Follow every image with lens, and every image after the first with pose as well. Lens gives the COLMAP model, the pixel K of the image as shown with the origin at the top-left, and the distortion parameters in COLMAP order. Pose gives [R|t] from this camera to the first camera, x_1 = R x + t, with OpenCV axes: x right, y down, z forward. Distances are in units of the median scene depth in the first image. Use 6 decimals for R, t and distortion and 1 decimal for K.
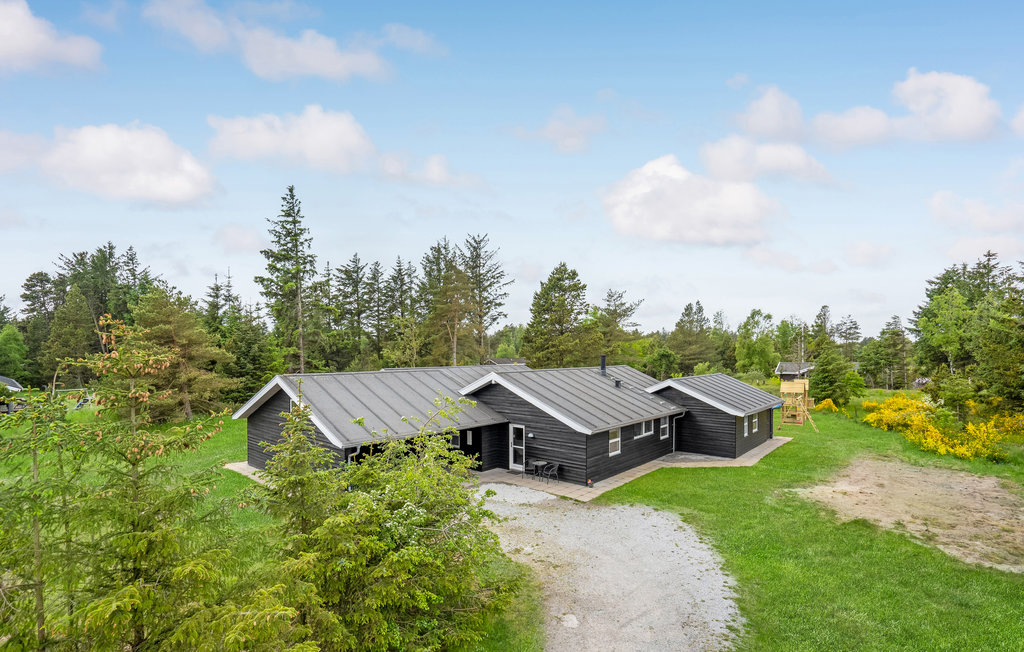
lens RADIAL K [[486.7, 0, 508.4], [0, 486.7, 356.5], [0, 0, 1]] dist [-0.046708, 0.026342]
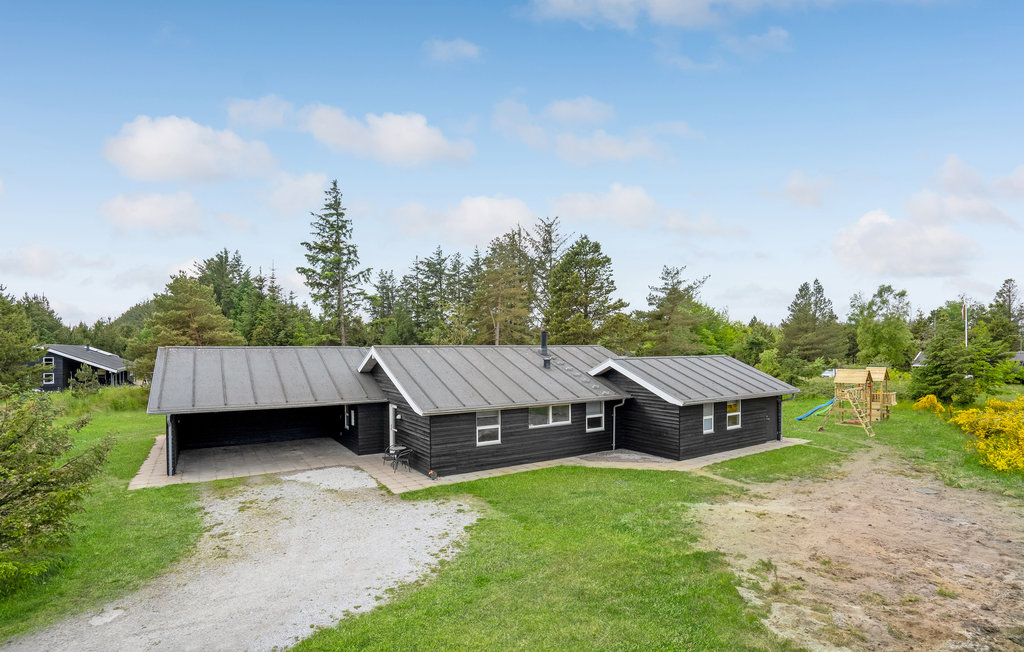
lens RADIAL K [[499.1, 0, 510.2], [0, 499.1, 352.8], [0, 0, 1]] dist [-0.059499, 0.026769]
pose [[0.958921, -0.000195, -0.283673, 0.236757], [-0.000346, 0.999998, -0.001854, 0.023144], [0.283673, 0.001876, 0.958919, 0.093948]]
